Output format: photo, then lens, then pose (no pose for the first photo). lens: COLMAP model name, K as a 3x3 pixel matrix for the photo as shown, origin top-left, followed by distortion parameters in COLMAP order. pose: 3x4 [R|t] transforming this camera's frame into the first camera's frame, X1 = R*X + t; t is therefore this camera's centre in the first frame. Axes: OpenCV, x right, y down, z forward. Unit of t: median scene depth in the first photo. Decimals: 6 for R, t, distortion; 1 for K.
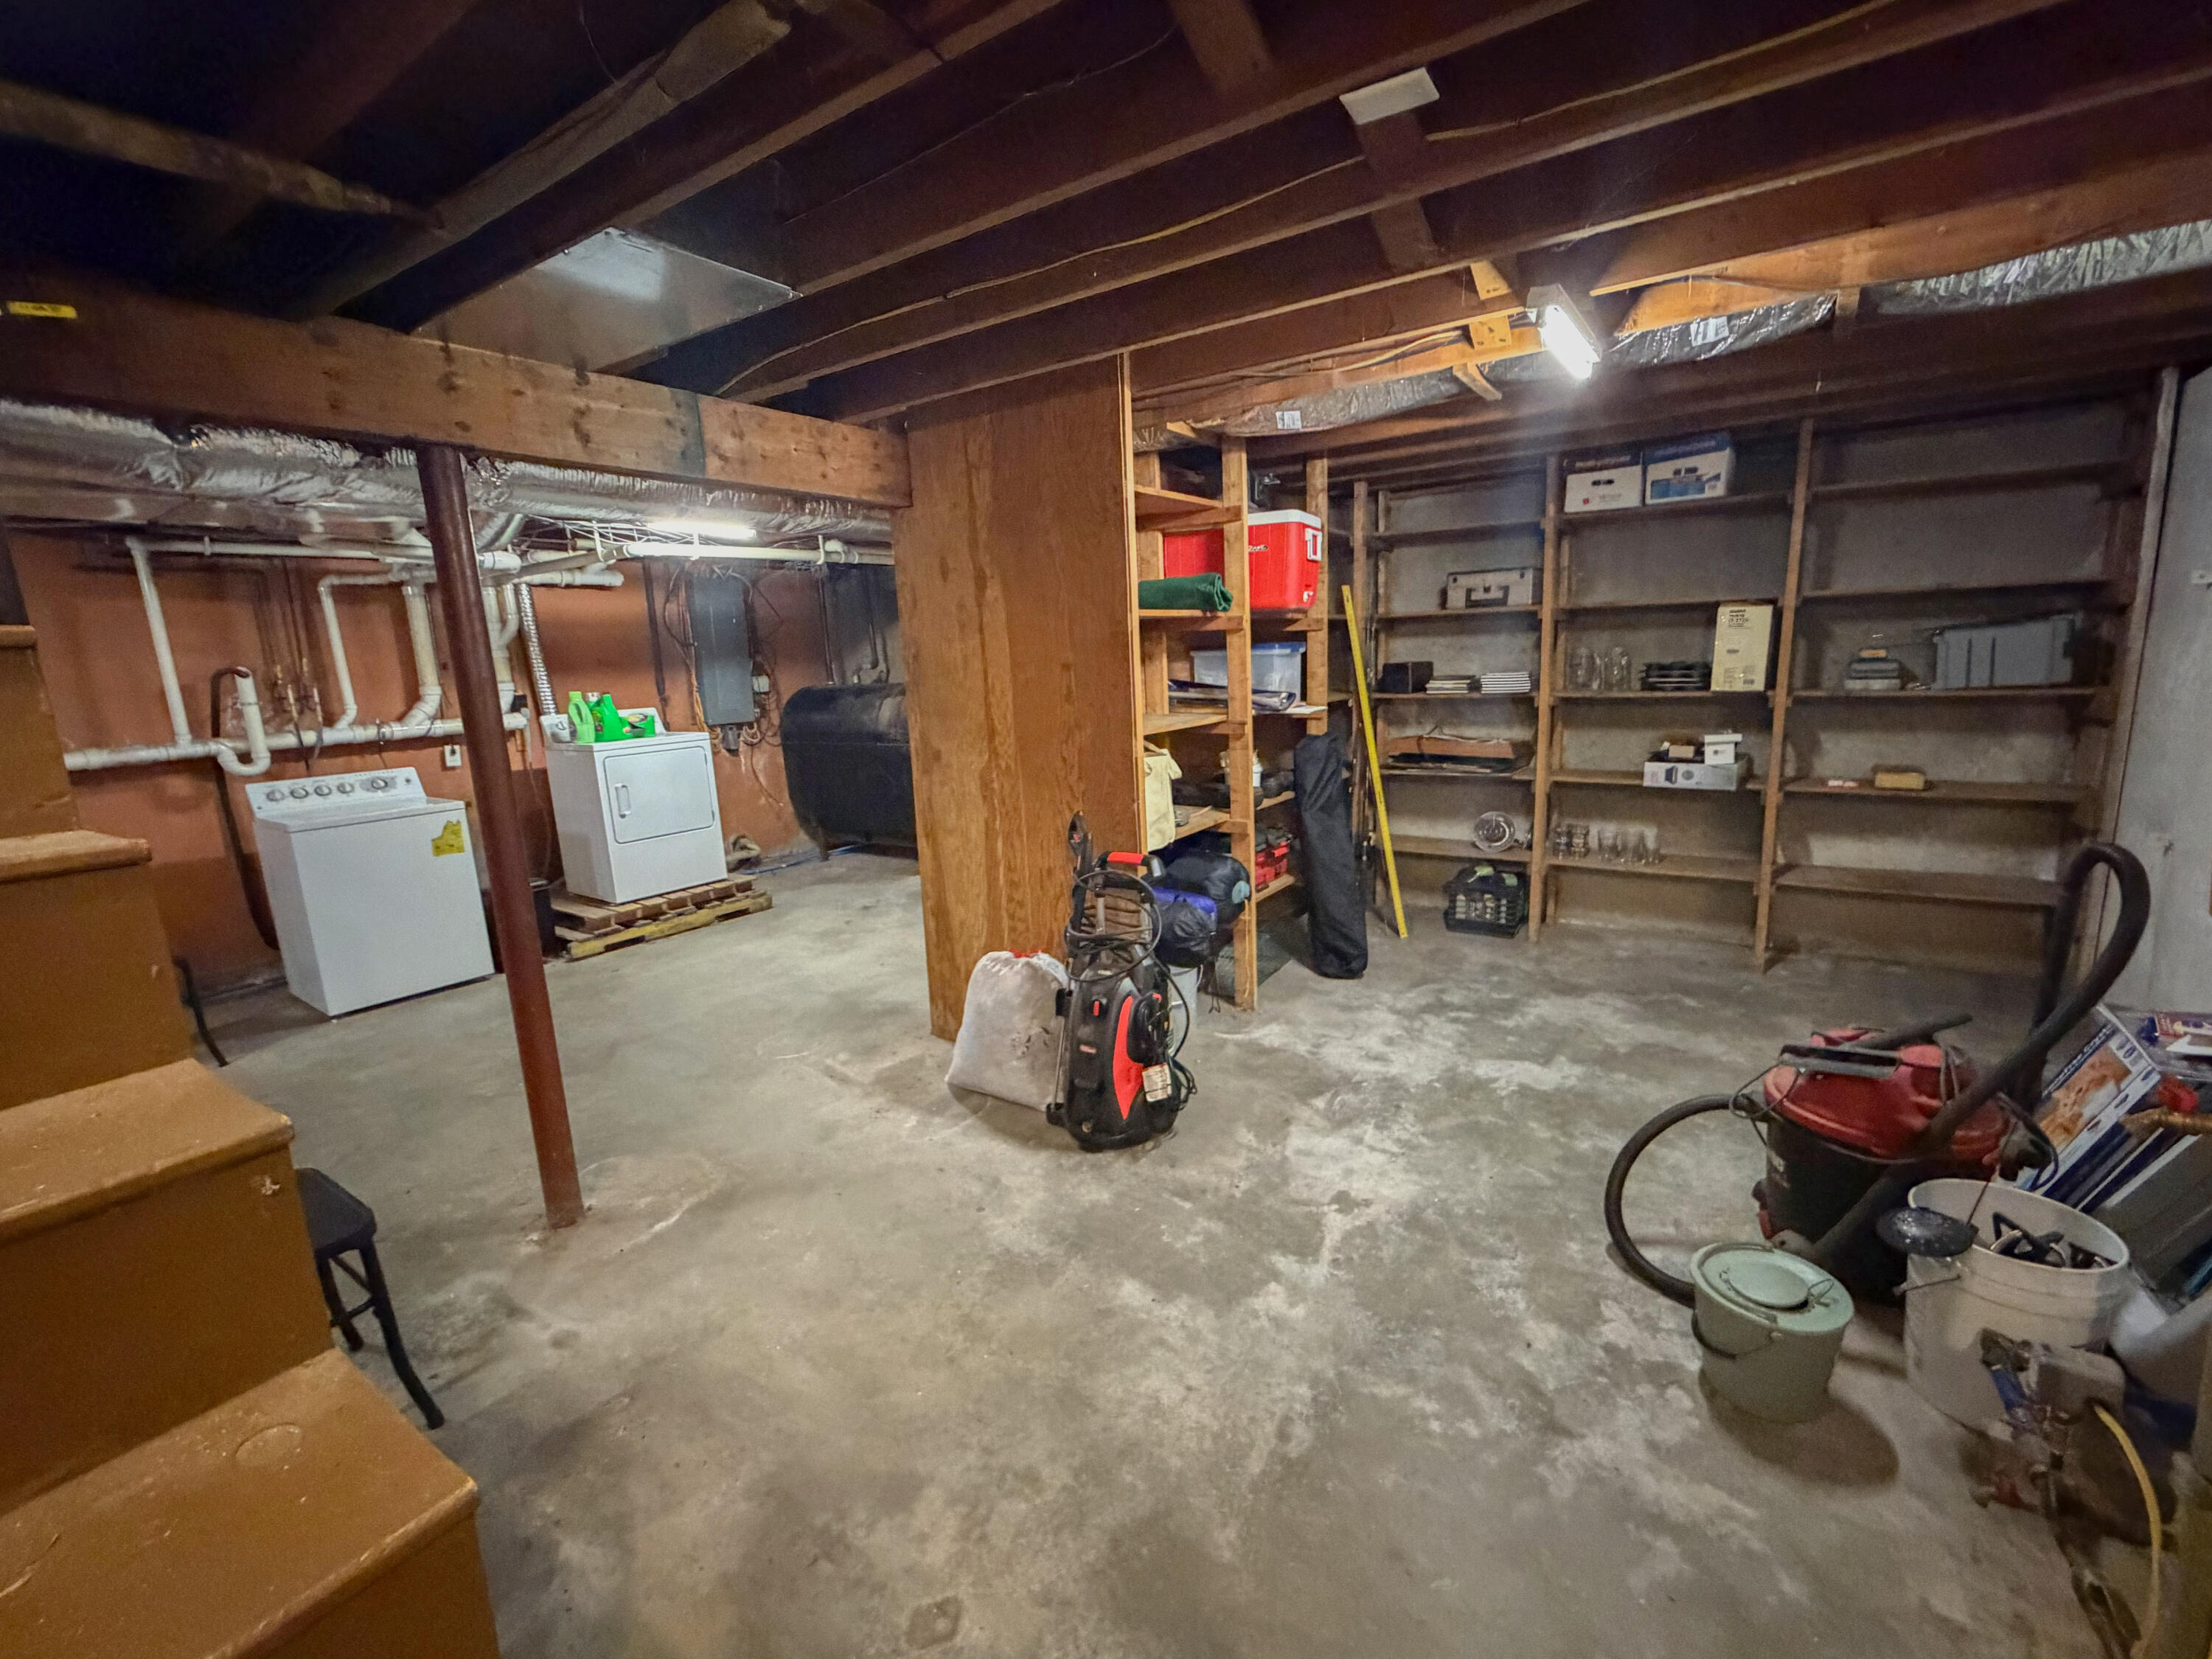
lens RADIAL K [[958.0, 0, 1106.0], [0, 958.0, 829.5], [0, 0, 1]] dist [0.000075, 0.000717]
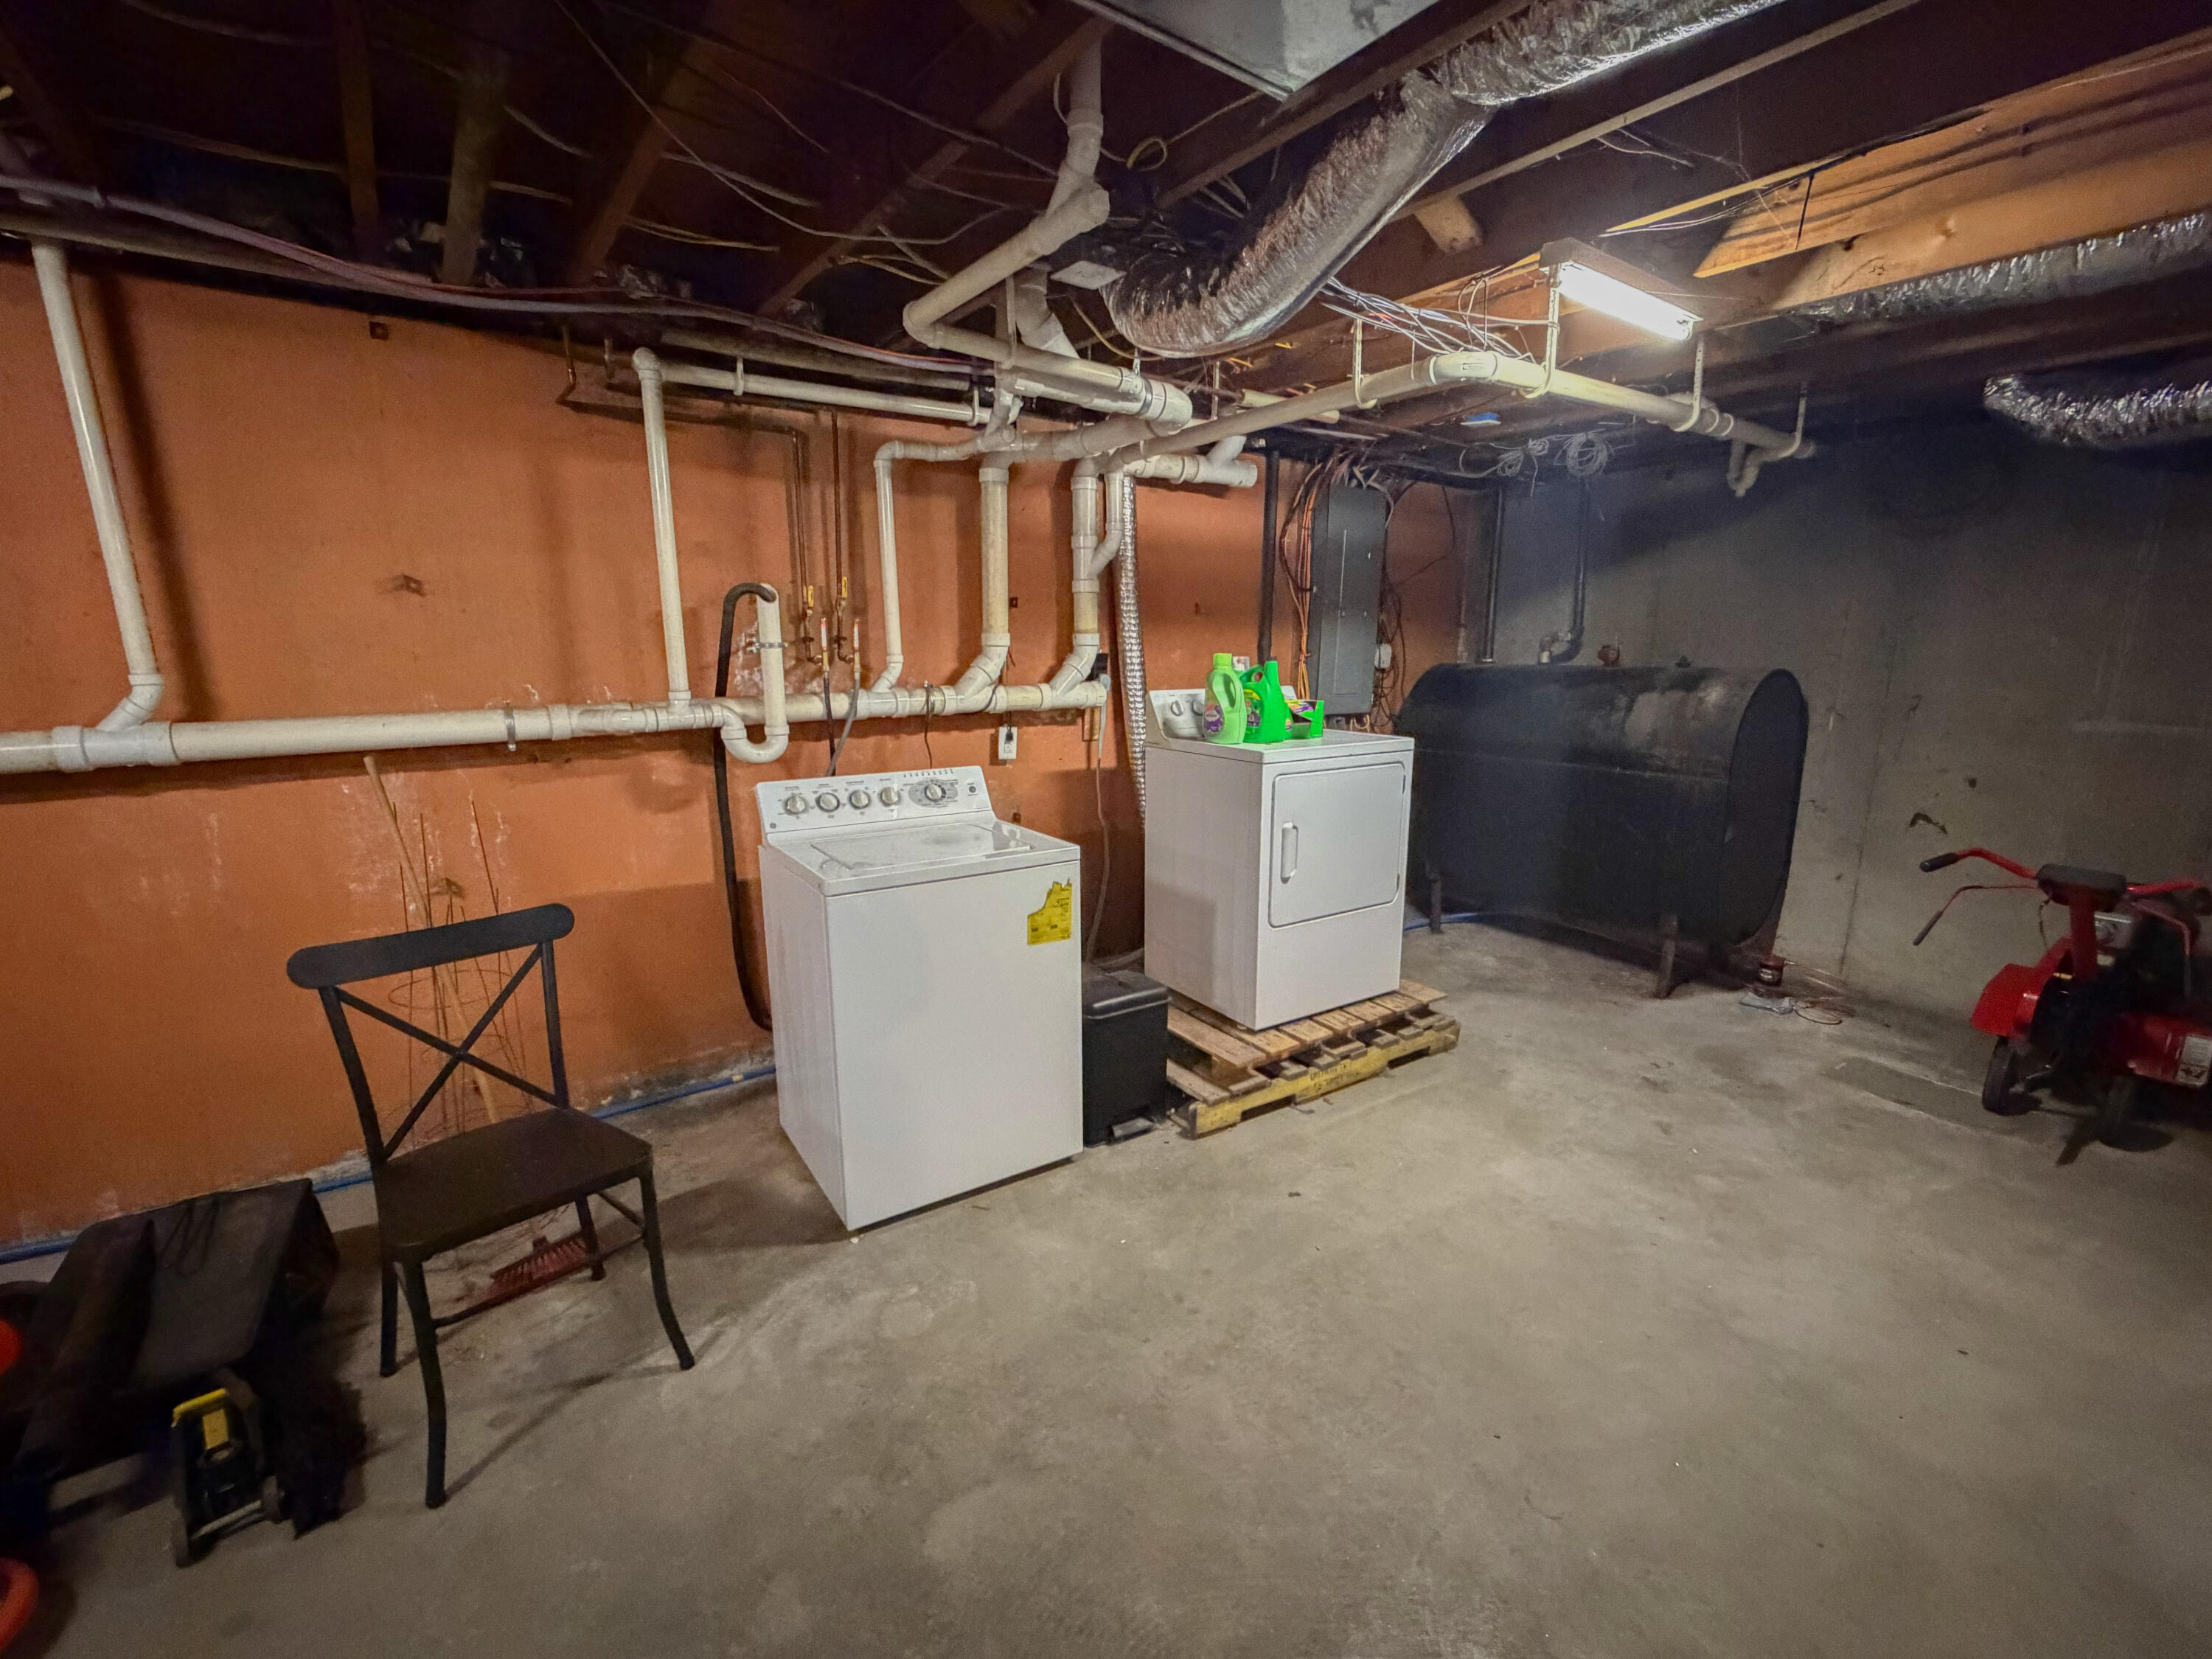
lens RADIAL K [[958.0, 0, 1106.0], [0, 958.0, 829.5], [0, 0, 1]] dist [0.000075, 0.000717]
pose [[0.938173, 0.113821, -0.326920, -0.458947], [-0.107104, 0.993501, 0.038537, -0.058201], [0.329182, -0.001140, 0.944266, 0.472564]]
